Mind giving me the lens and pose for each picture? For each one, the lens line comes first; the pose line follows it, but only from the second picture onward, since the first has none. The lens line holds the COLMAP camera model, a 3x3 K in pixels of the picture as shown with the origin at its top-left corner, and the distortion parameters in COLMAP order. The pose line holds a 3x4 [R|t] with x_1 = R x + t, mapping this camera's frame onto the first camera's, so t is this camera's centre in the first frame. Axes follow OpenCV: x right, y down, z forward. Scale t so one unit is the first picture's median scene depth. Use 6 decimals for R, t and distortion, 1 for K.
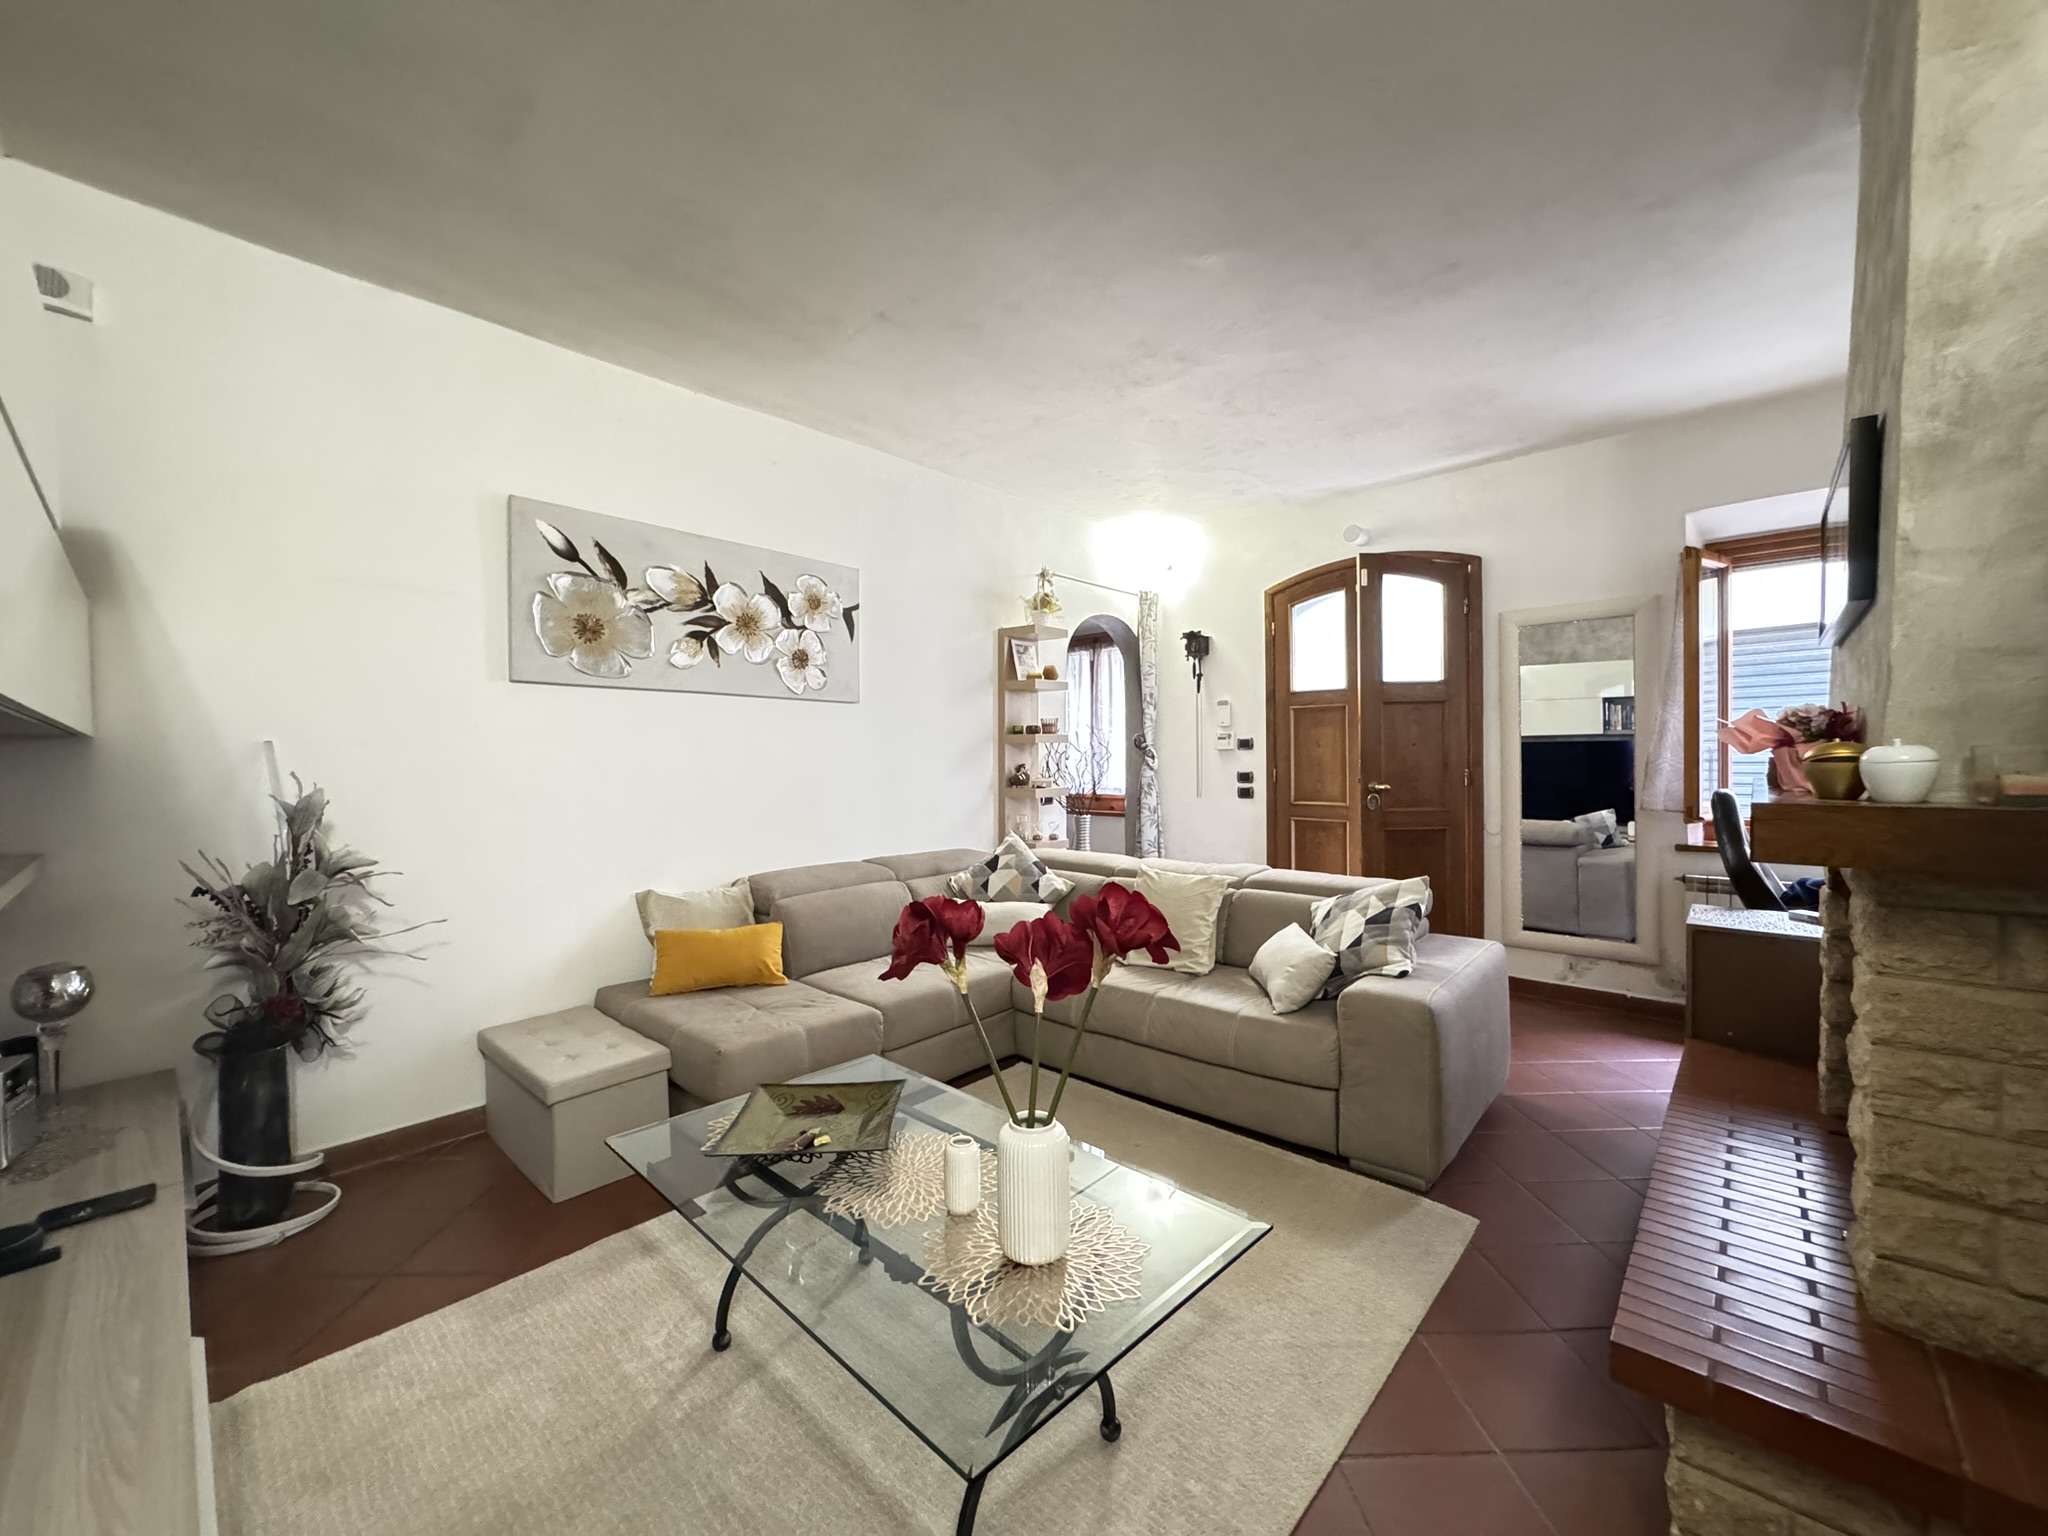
lens RADIAL K [[816.9, 0, 1025.0], [0, 816.9, 759.0], [0, 0, 1]] dist [-0.003749, 0.000457]
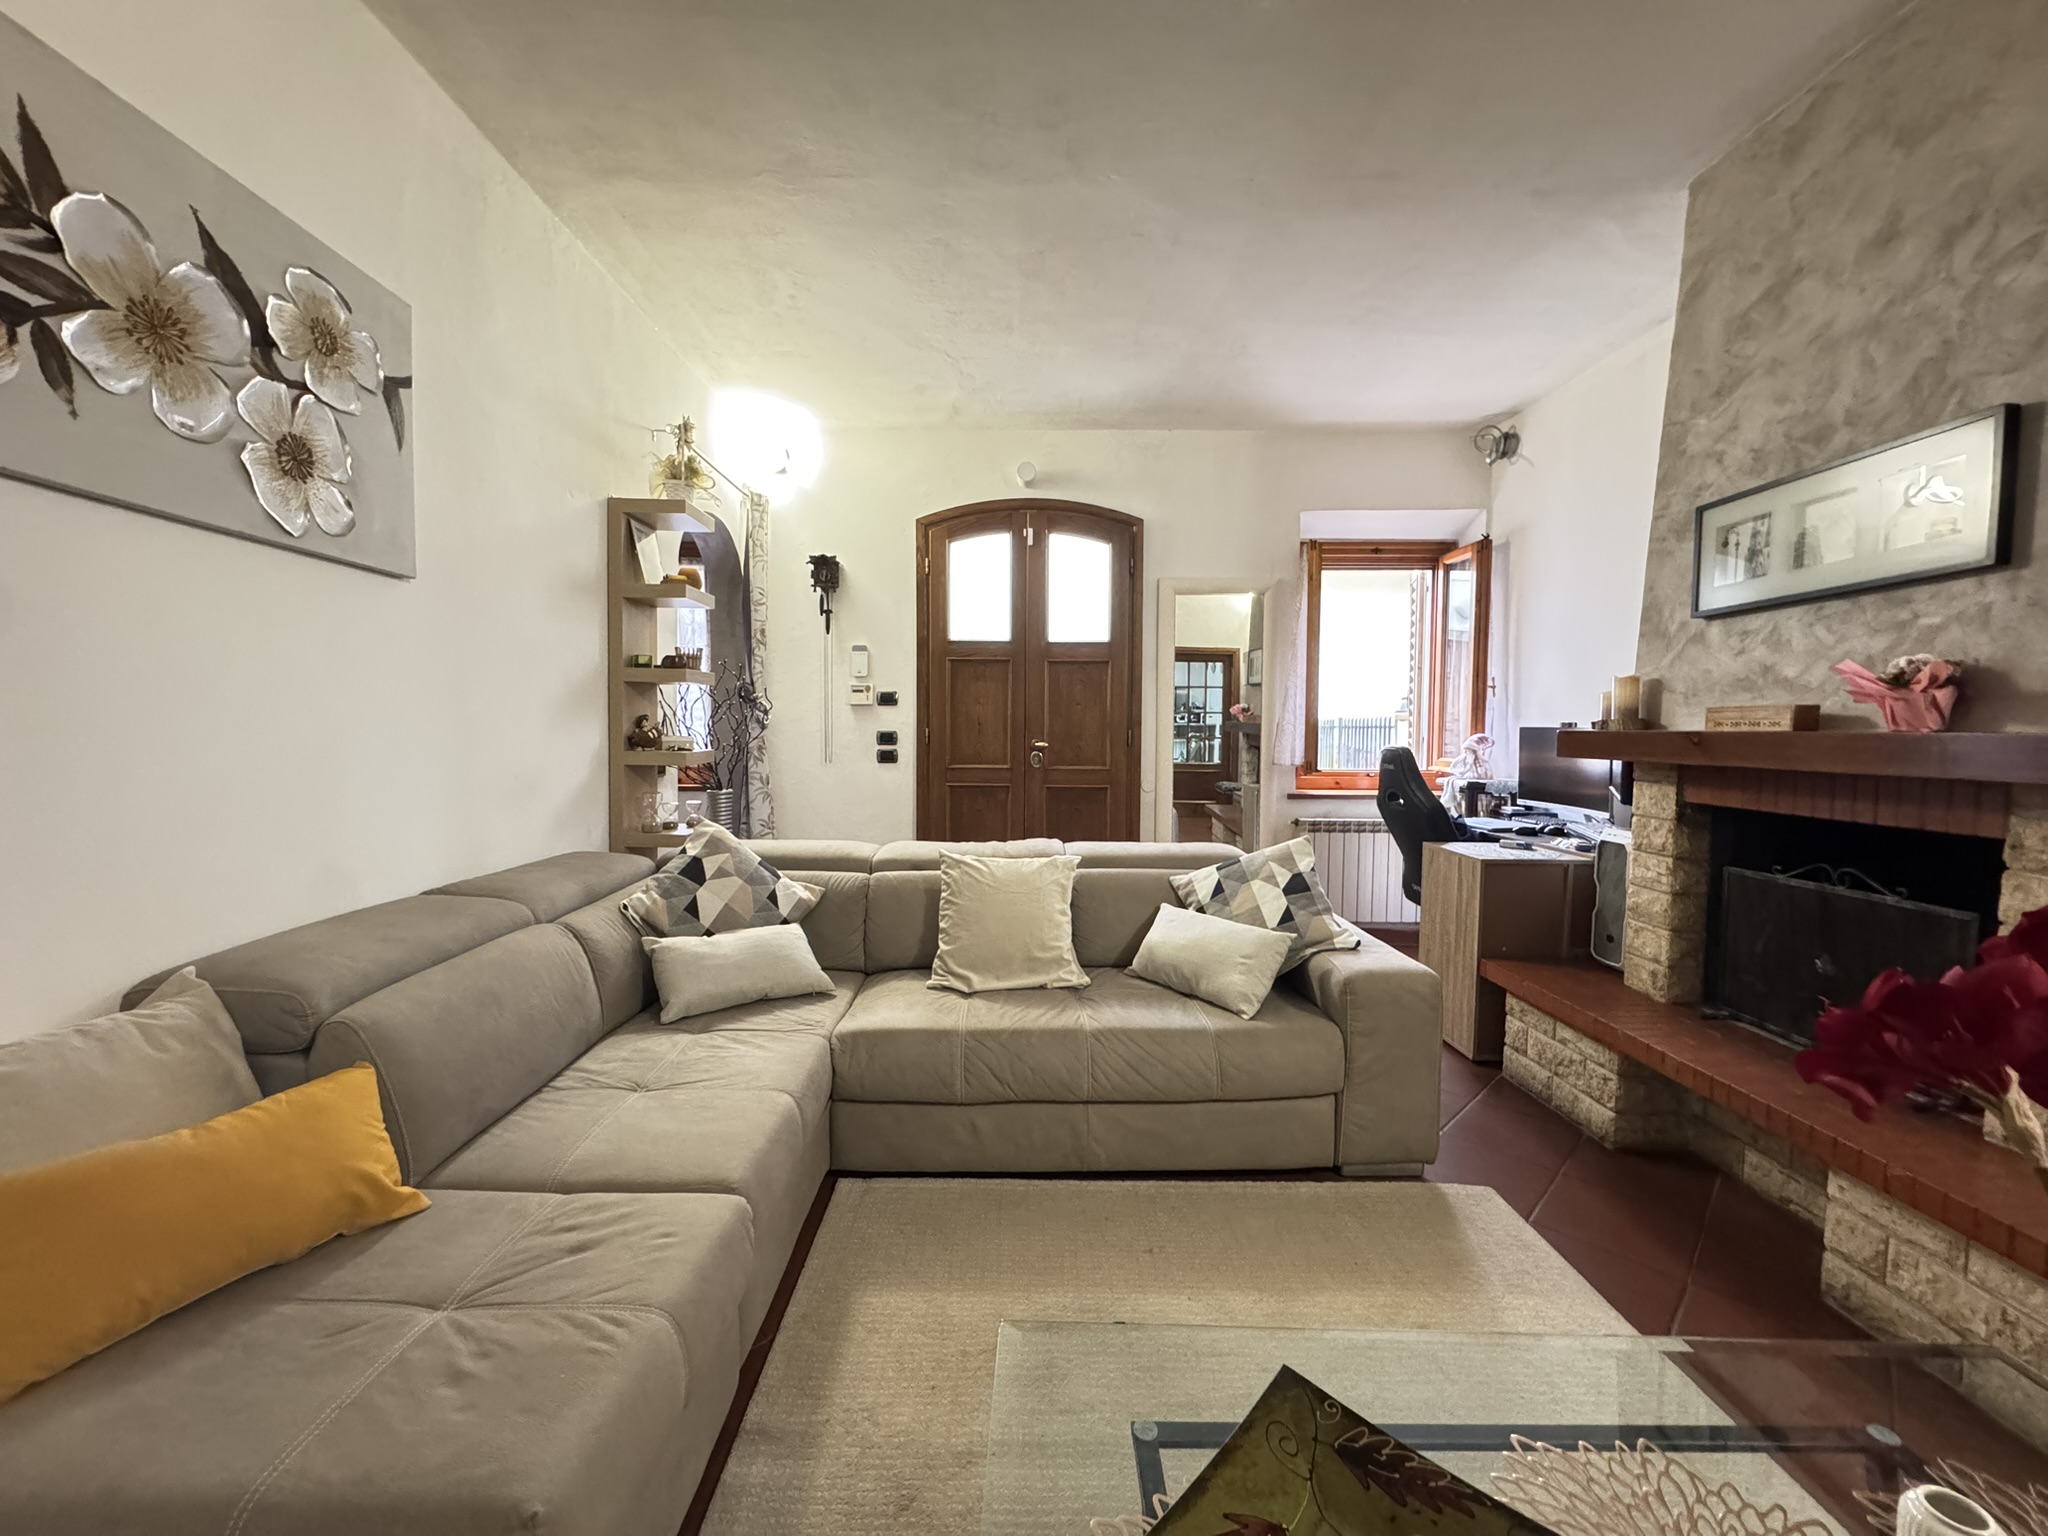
lens RADIAL K [[816.9, 0, 1026.0], [0, 816.9, 761.6], [0, 0, 1]] dist [-0.003749, 0.000457]
pose [[0.732508, -0.014423, 0.680605, -0.291823], [-0.012435, 0.999325, 0.034560, 0.022581], [-0.680645, -0.033779, 0.731835, 0.408690]]
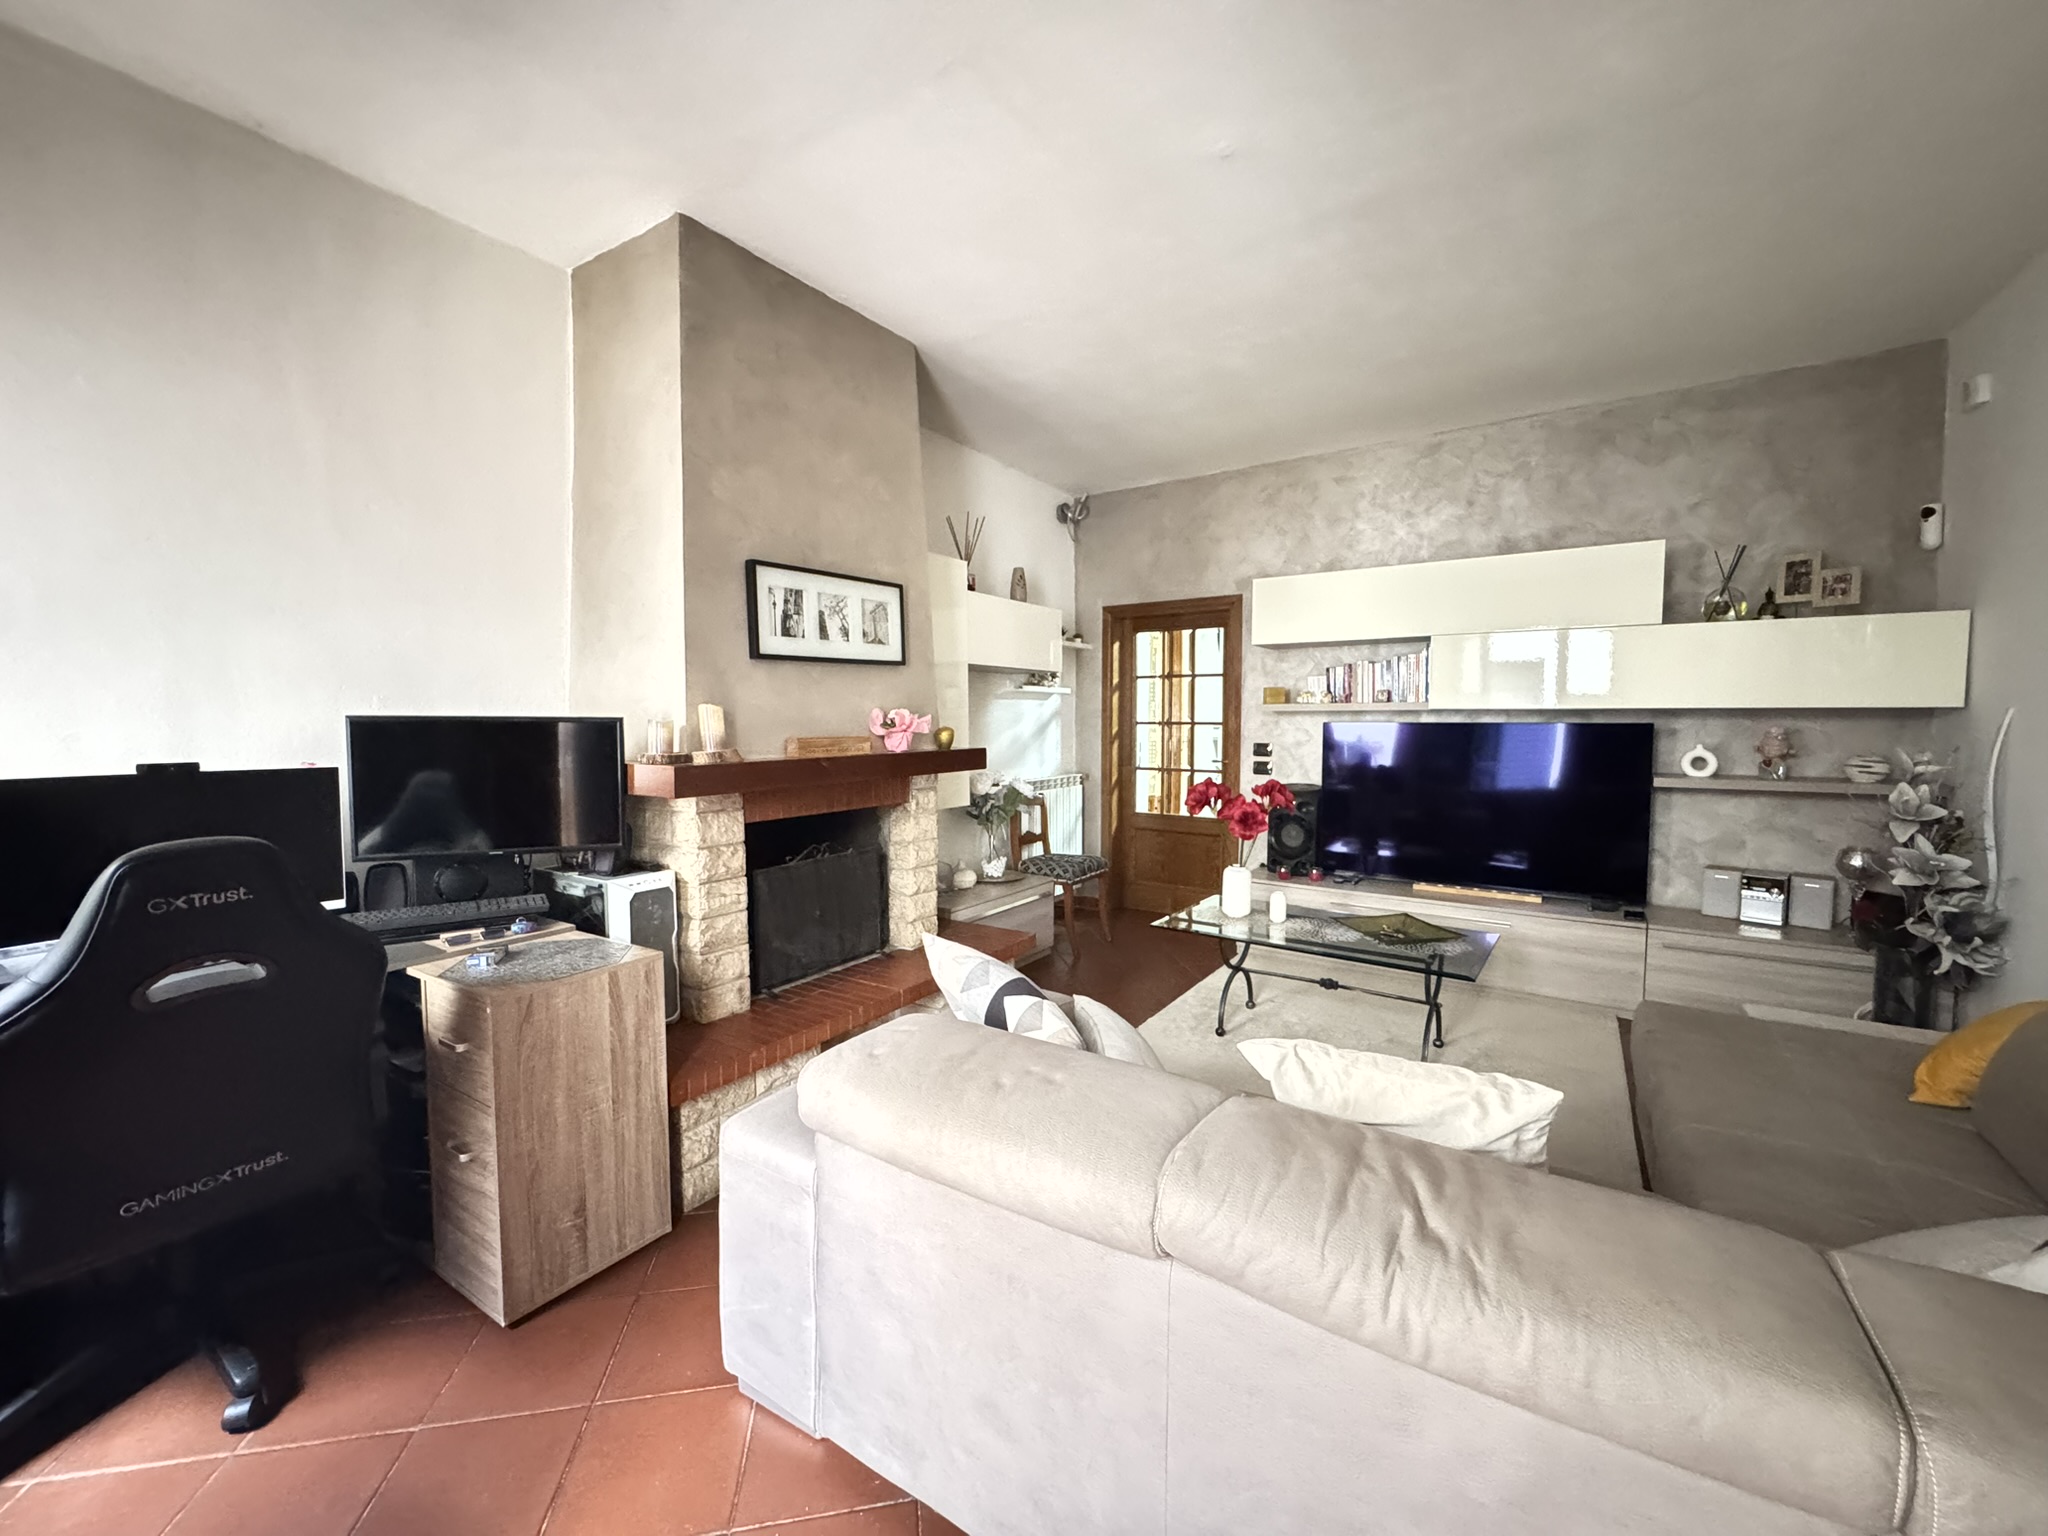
lens RADIAL K [[816.9, 0, 1023.8], [0, 816.9, 765.1], [0, 0, 1]] dist [-0.003749, 0.000457]
pose [[-0.988824, 0.022636, -0.147362, 0.386449], [0.013164, 0.997803, 0.064937, -0.023233], [0.148508, 0.062271, -0.986949, 1.253989]]
